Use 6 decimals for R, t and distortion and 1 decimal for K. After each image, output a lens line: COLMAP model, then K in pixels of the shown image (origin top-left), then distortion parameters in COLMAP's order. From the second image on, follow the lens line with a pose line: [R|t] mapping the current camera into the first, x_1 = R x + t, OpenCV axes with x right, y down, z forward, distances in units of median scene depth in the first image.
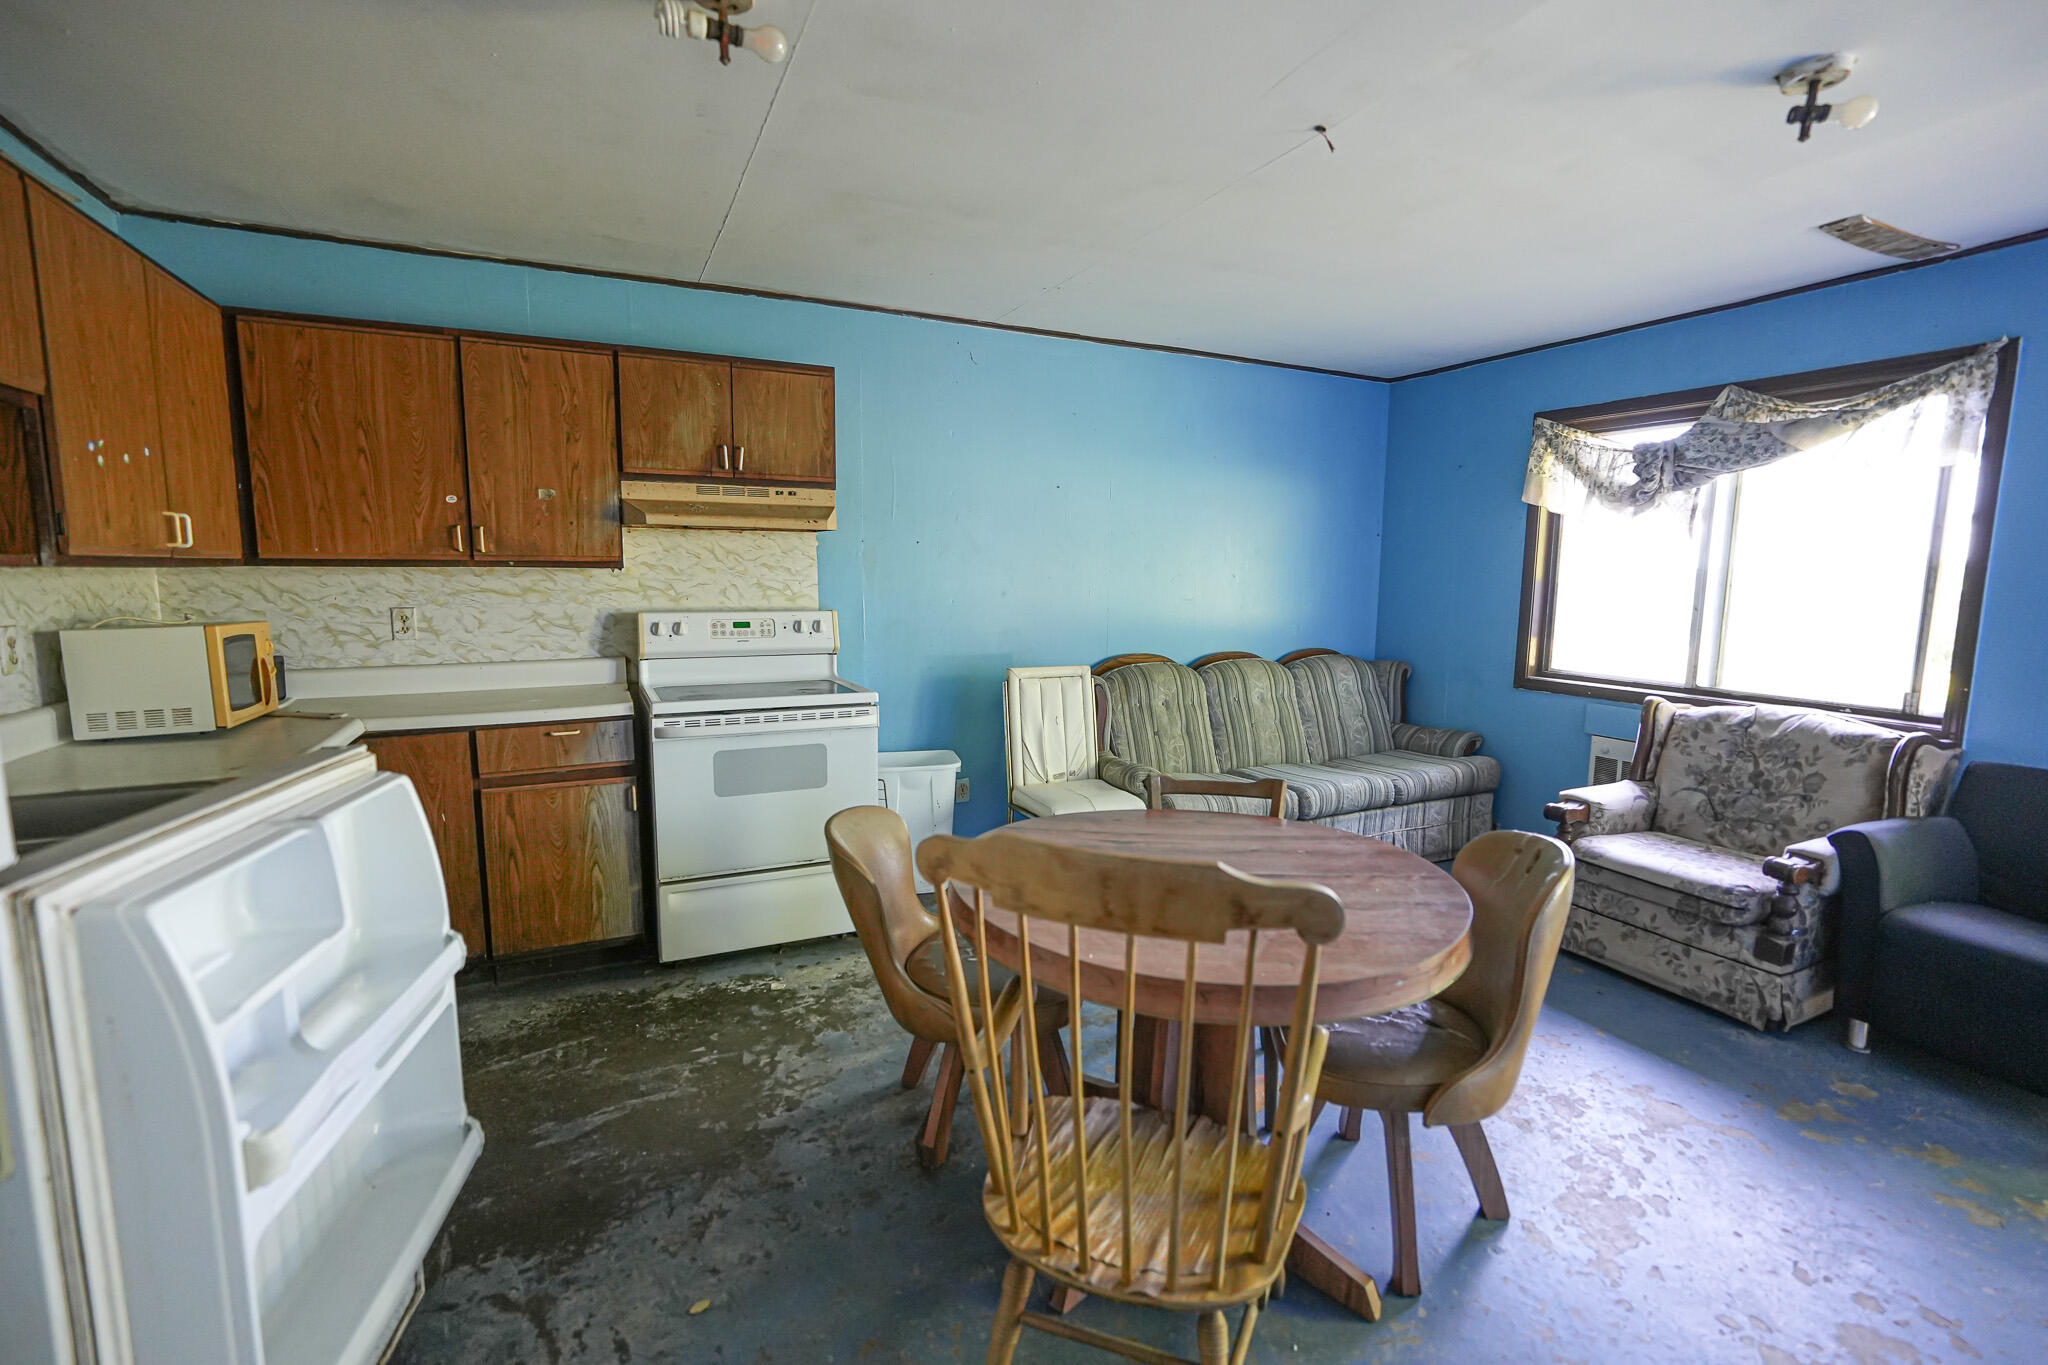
lens RADIAL K [[918.3, 0, 1010.0], [0, 918.3, 675.9], [0, 0, 1]] dist [-0.000543, 0.000172]
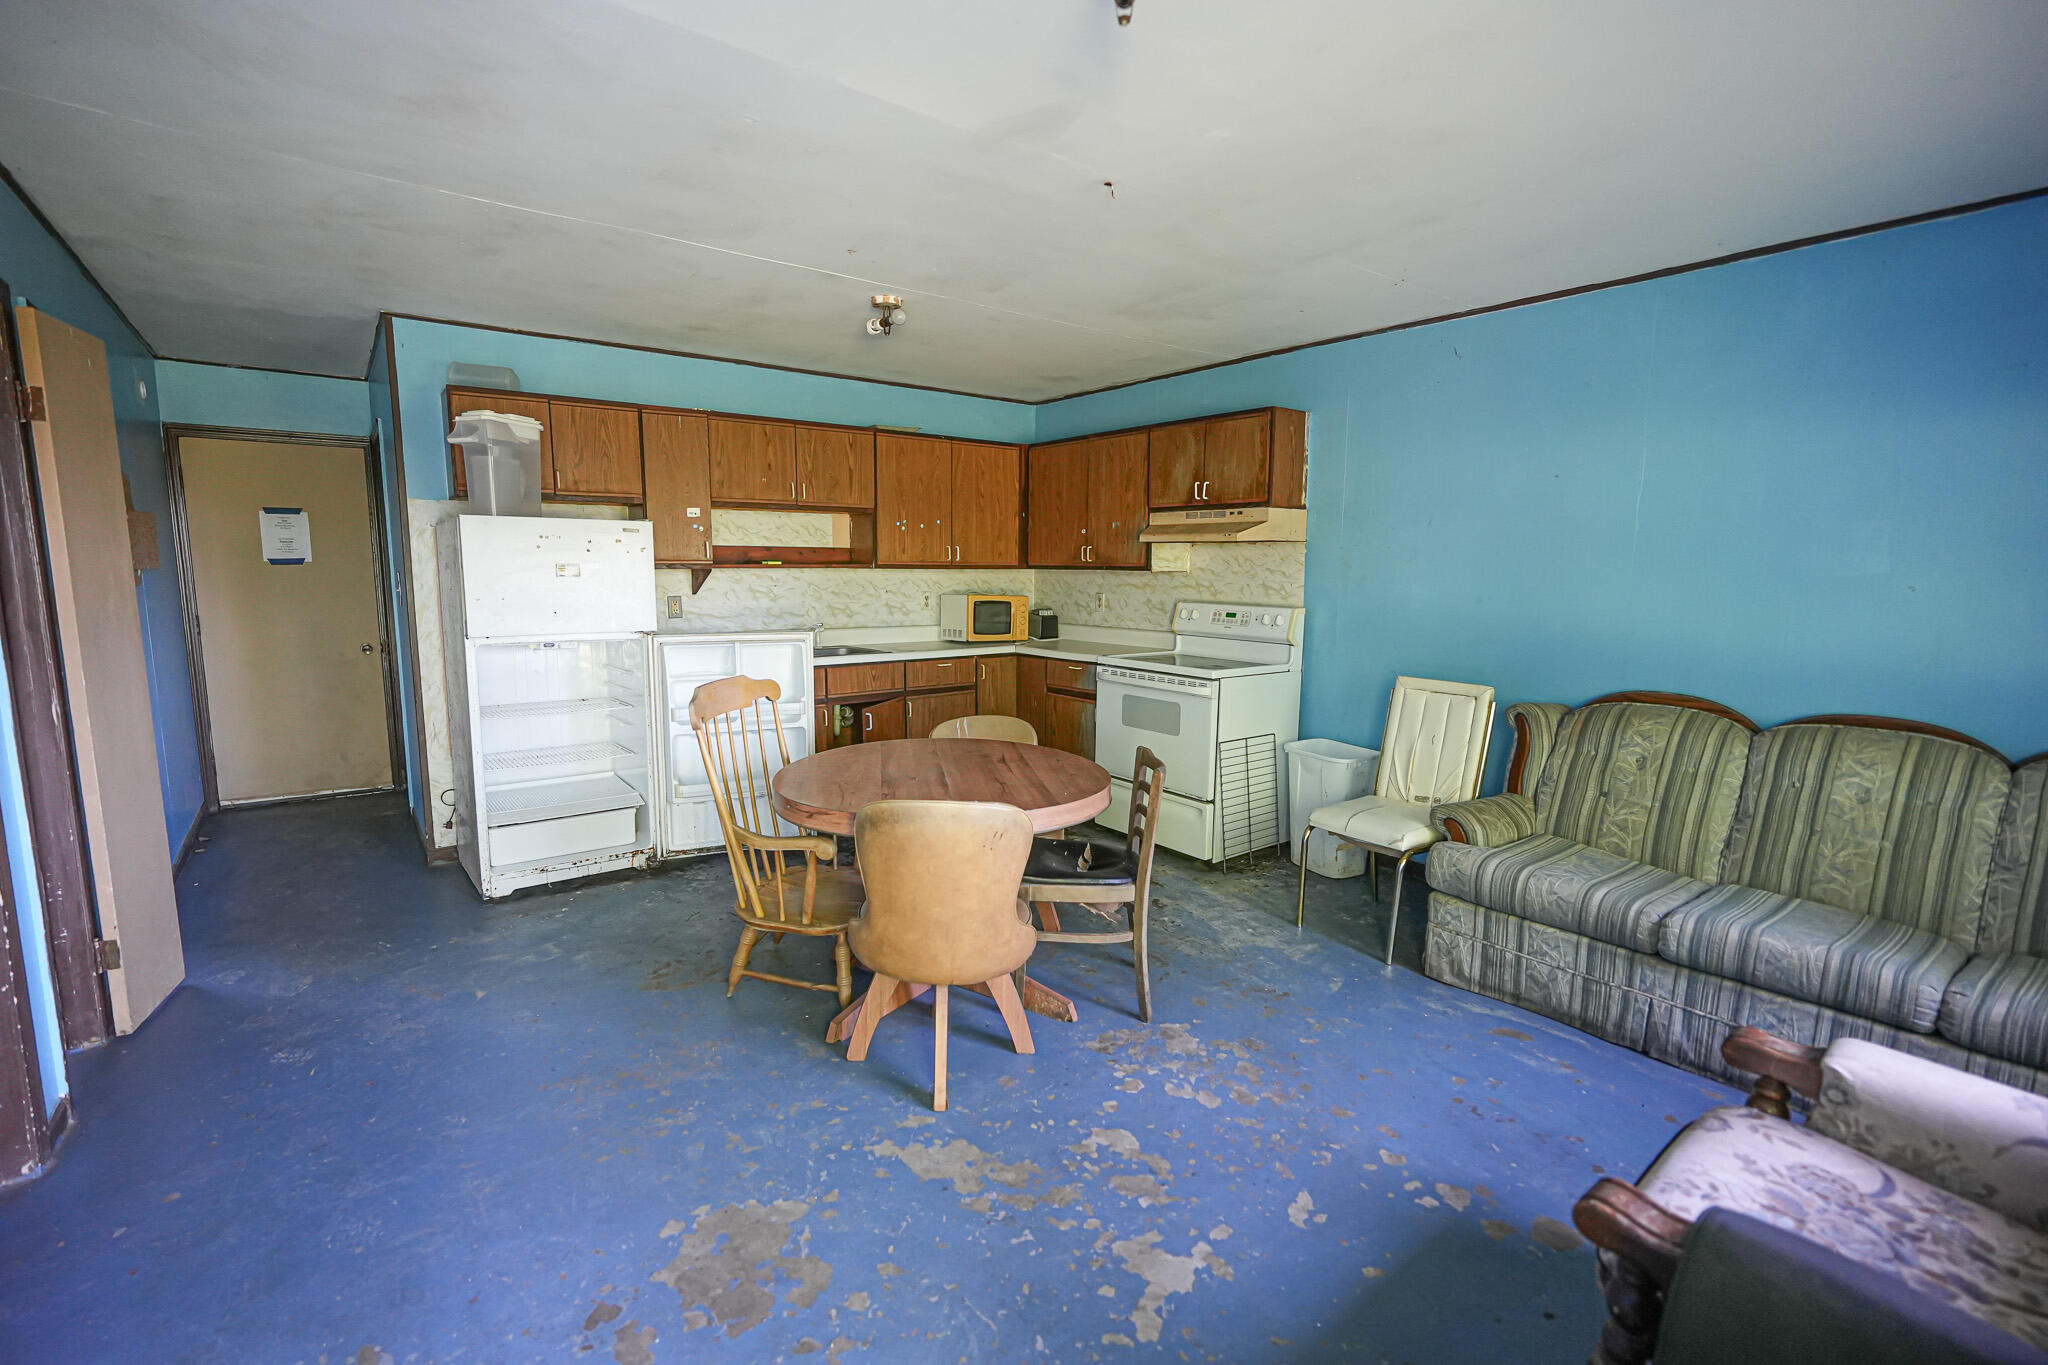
lens RADIAL K [[918.3, 0, 1025.7], [0, 918.3, 686.3], [0, 0, 1]] dist [-0.000543, 0.000172]
pose [[0.207145, 0.123335, -0.970505, 1.024982], [-0.121705, 0.987564, 0.099526, -0.055057], [0.970710, 0.097499, 0.219580, 0.485197]]
